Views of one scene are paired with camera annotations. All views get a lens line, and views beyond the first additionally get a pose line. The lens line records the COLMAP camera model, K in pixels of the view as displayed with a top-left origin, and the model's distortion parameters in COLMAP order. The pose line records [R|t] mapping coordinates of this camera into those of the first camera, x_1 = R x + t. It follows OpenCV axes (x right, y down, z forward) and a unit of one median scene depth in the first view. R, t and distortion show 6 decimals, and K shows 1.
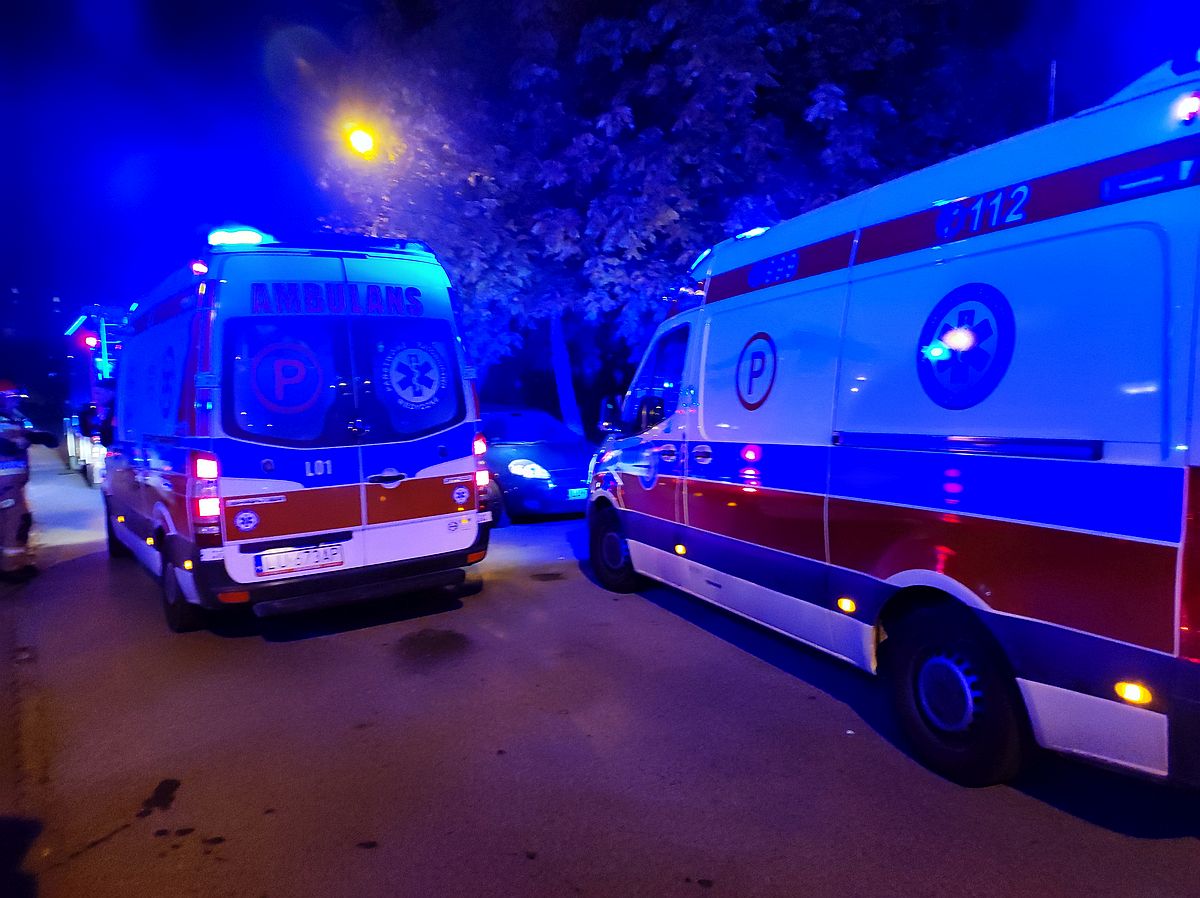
lens RADIAL K [[842.6, 0, 600.0], [0, 842.6, 449.0], [0, 0, 1]] dist [-0.000152, -0.002649]
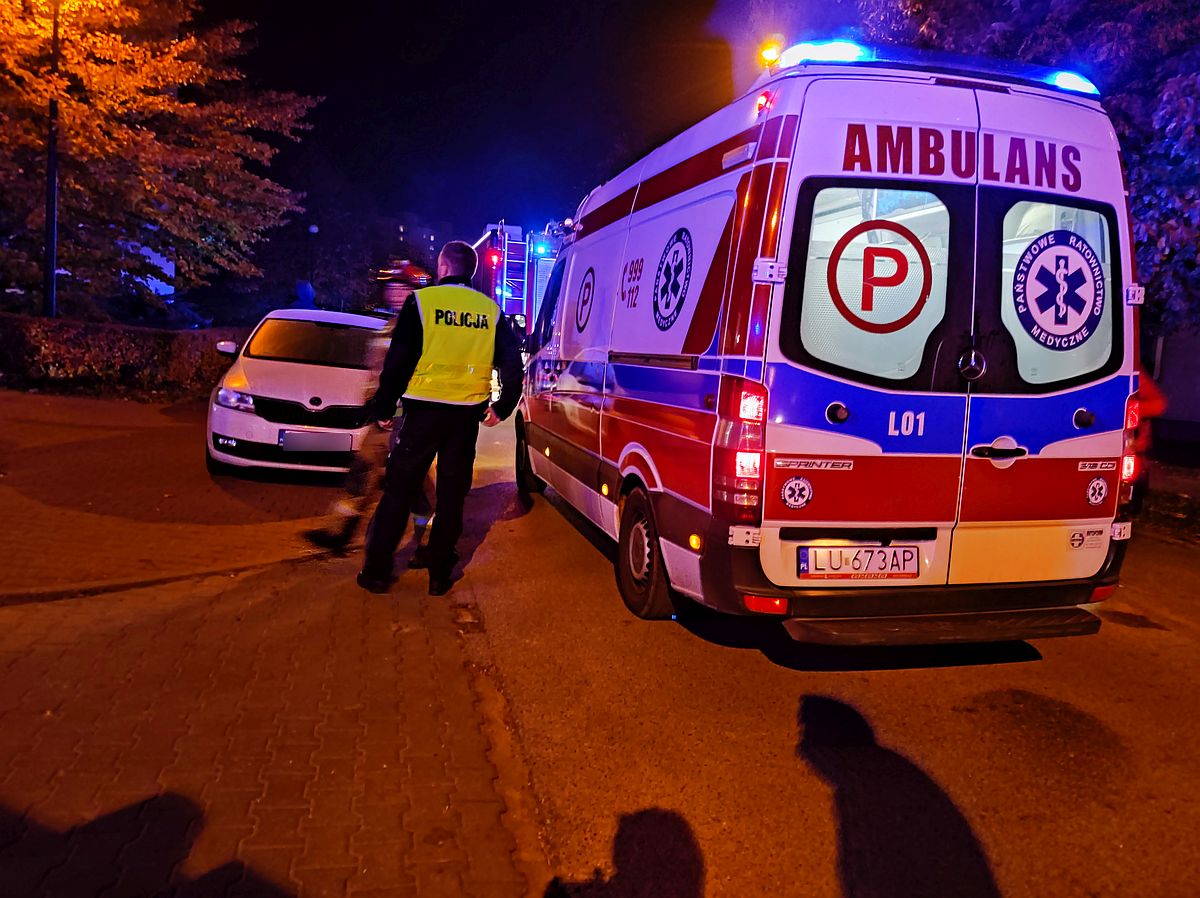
lens RADIAL K [[891.0, 0, 600.0], [0, 891.0, 449.0], [0, 0, 1]] dist [0.008831, 0.000877]
pose [[0.921960, 0.124918, -0.366587, -0.298253], [-0.106672, 0.991848, 0.069703, 0.019097], [0.372306, -0.025158, 0.927769, 0.291005]]
